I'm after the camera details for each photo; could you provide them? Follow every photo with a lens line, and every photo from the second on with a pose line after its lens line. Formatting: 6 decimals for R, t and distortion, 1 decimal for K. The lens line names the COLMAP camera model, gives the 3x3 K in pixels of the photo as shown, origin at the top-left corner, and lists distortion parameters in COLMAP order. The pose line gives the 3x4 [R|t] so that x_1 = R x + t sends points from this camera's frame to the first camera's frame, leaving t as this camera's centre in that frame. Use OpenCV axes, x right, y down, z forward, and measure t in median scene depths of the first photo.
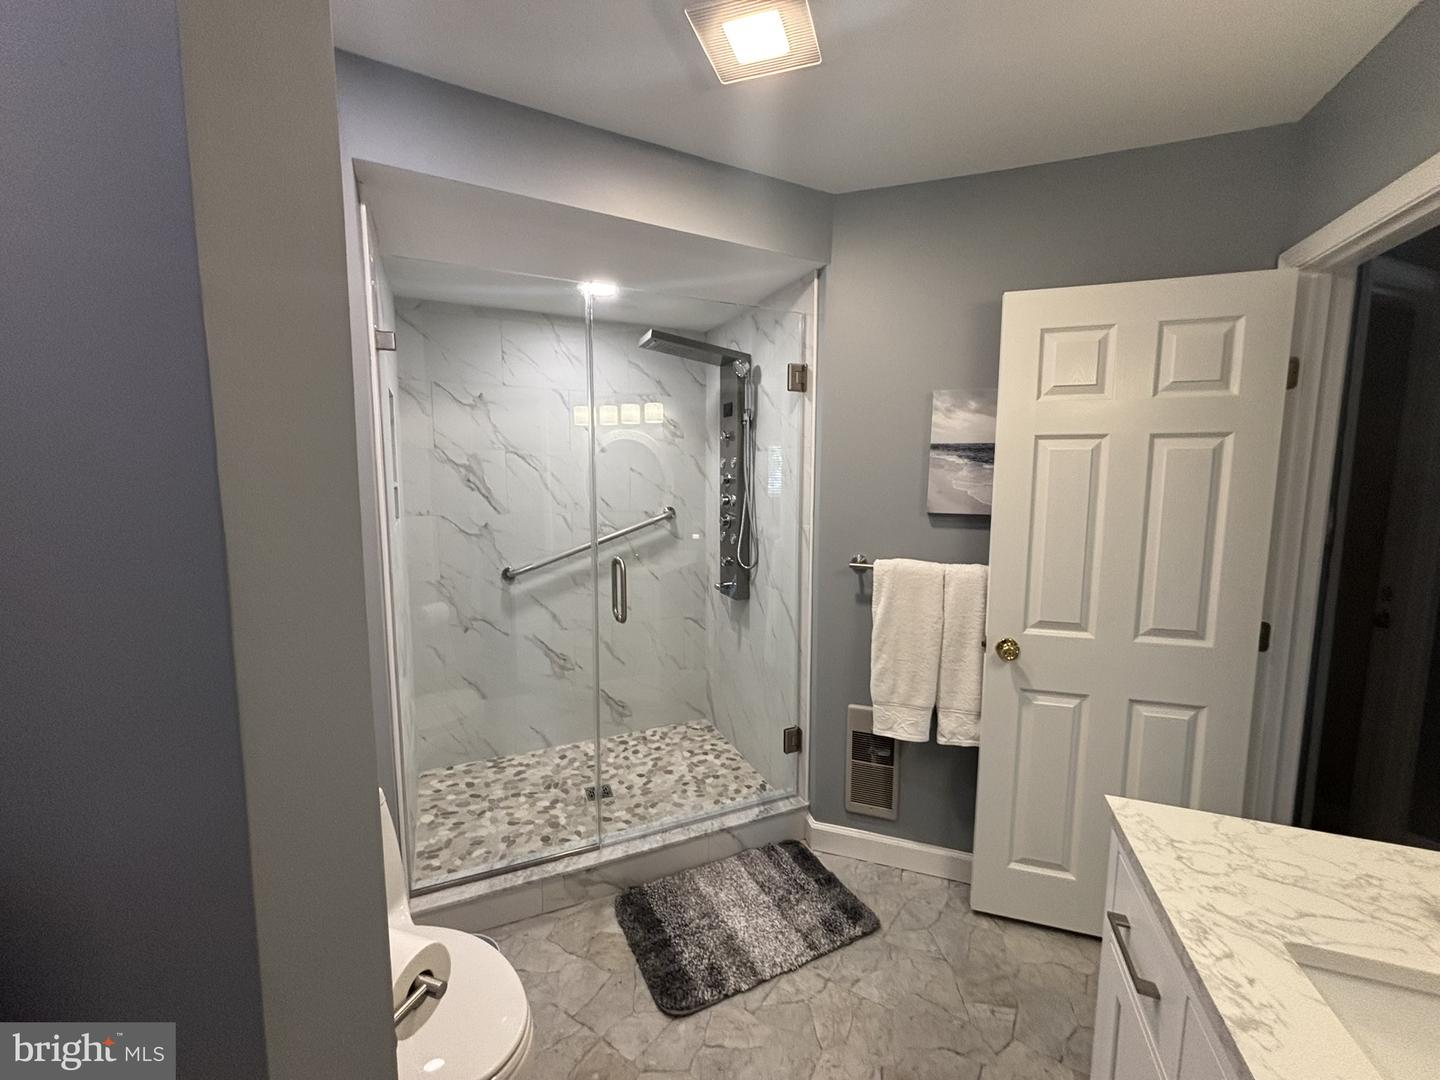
lens RADIAL K [[578.5, 0, 722.4], [0, 578.5, 538.8], [0, 0, 1]] dist [0.001357, -0.000671]
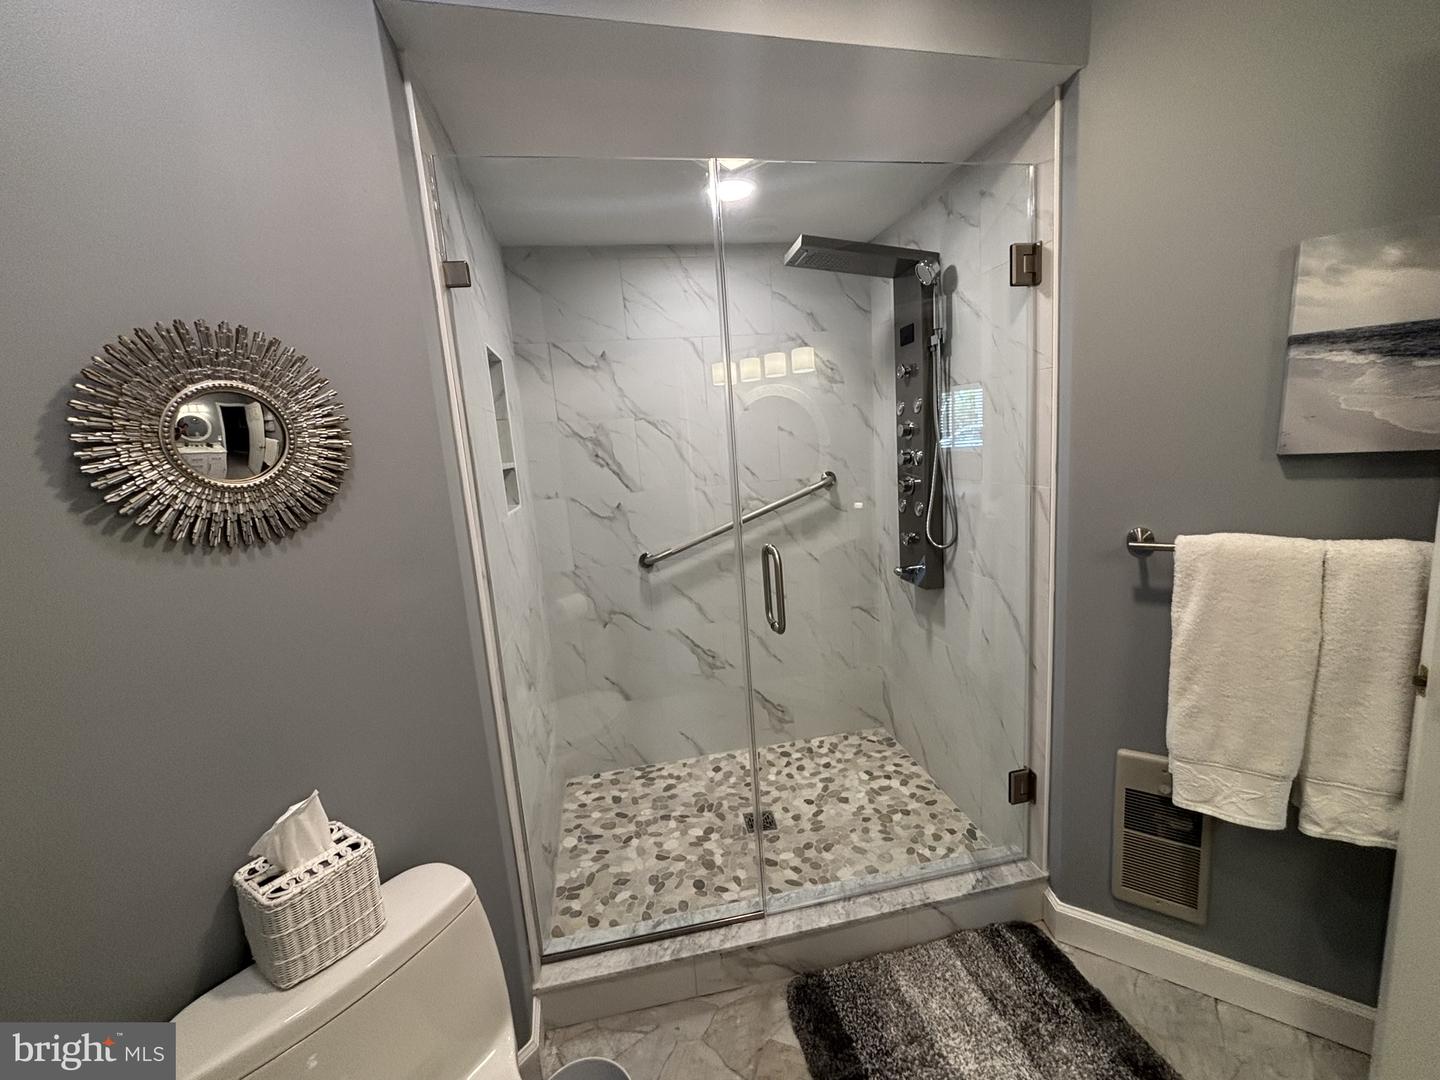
lens RADIAL K [[578.5, 0, 723.5], [0, 578.5, 538.2], [0, 0, 1]] dist [0.001357, -0.000671]
pose [[0.967540, -0.033047, -0.250549, -0.050811], [0.047315, 0.997570, 0.051136, -0.015143], [0.248250, -0.061331, 0.966753, 0.252620]]
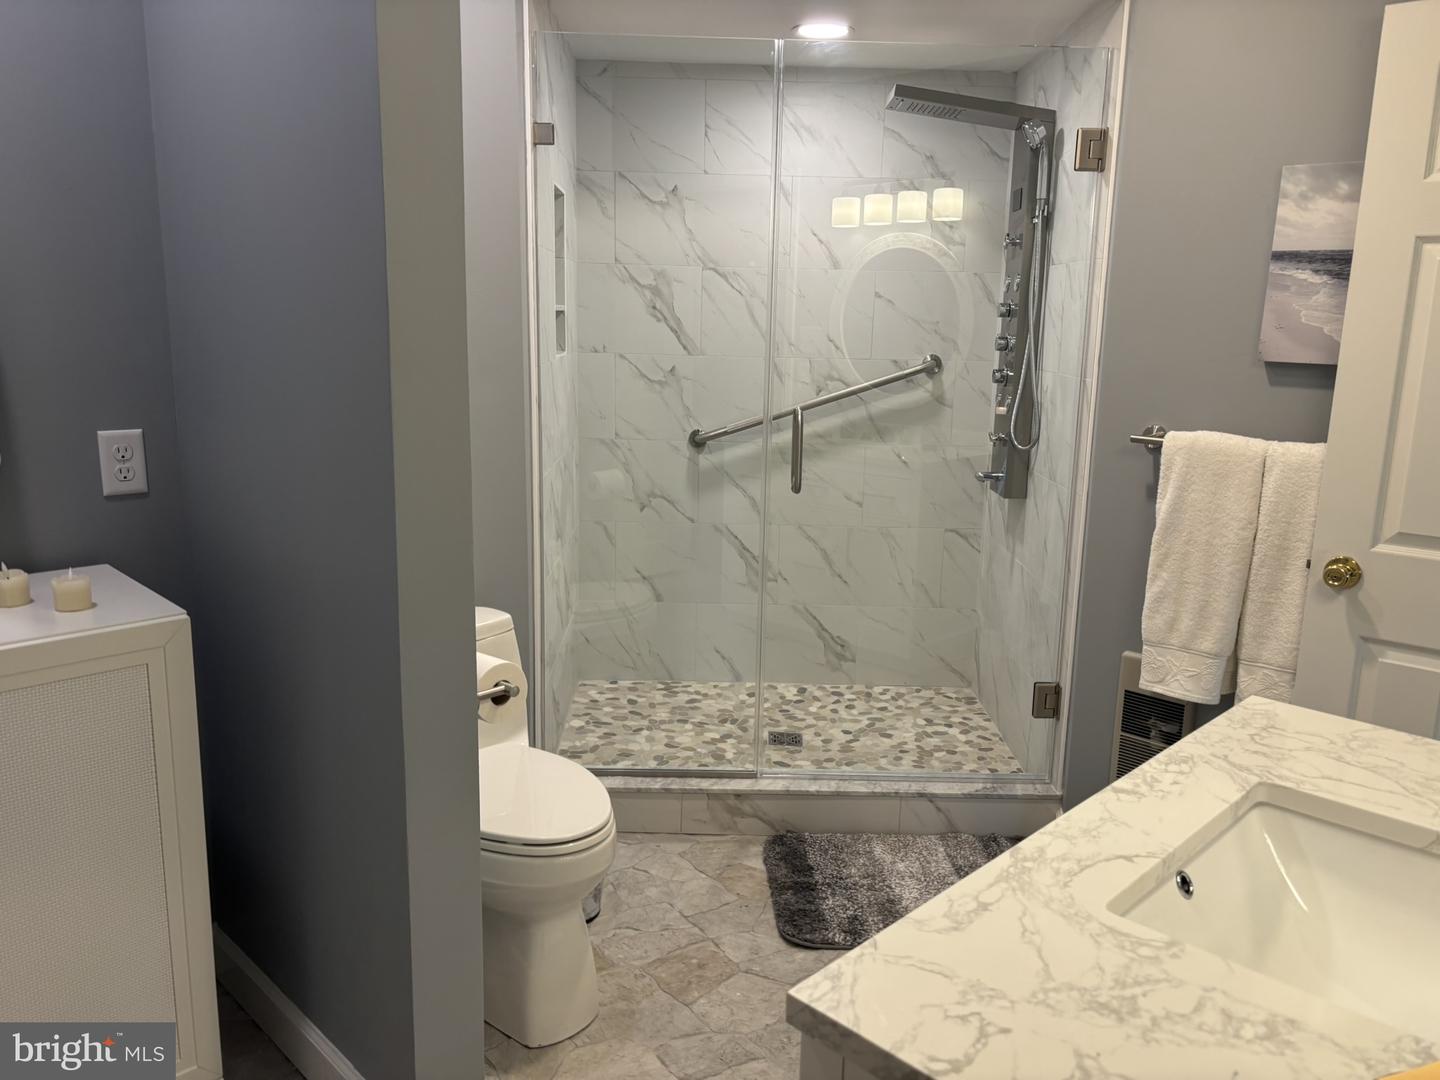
lens RADIAL K [[1082.5, 0, 729.0], [0, 1082.5, 535.3], [0, 0, 1]] dist [0.054675, -0.062243]
pose [[0.914770, 0.097778, -0.391963, 0.285933], [-0.064138, 0.993112, 0.098052, 0.060838], [0.398850, -0.064555, 0.914741, -0.328924]]
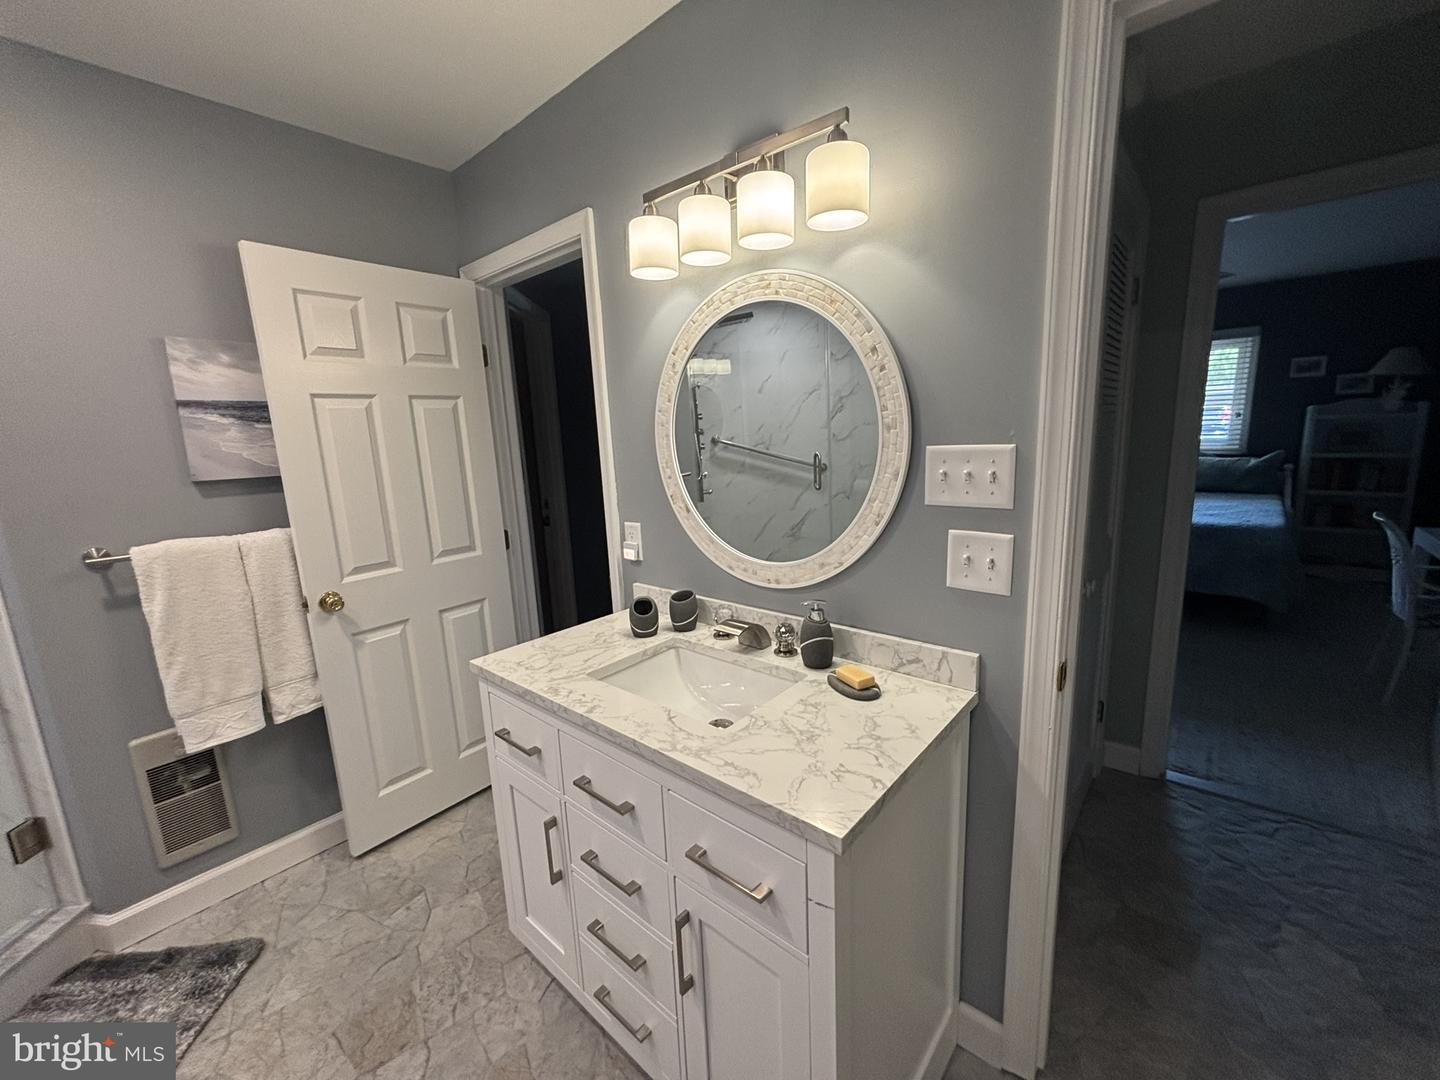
lens RADIAL K [[578.5, 0, 720.6], [0, 578.5, 538.1], [0, 0, 1]] dist [0.001357, -0.000671]
pose [[0.356953, -0.189424, 0.914715, -0.155490], [0.148385, 0.978288, 0.144684, 0.026927], [-0.922262, 0.084085, 0.377310, -0.037177]]
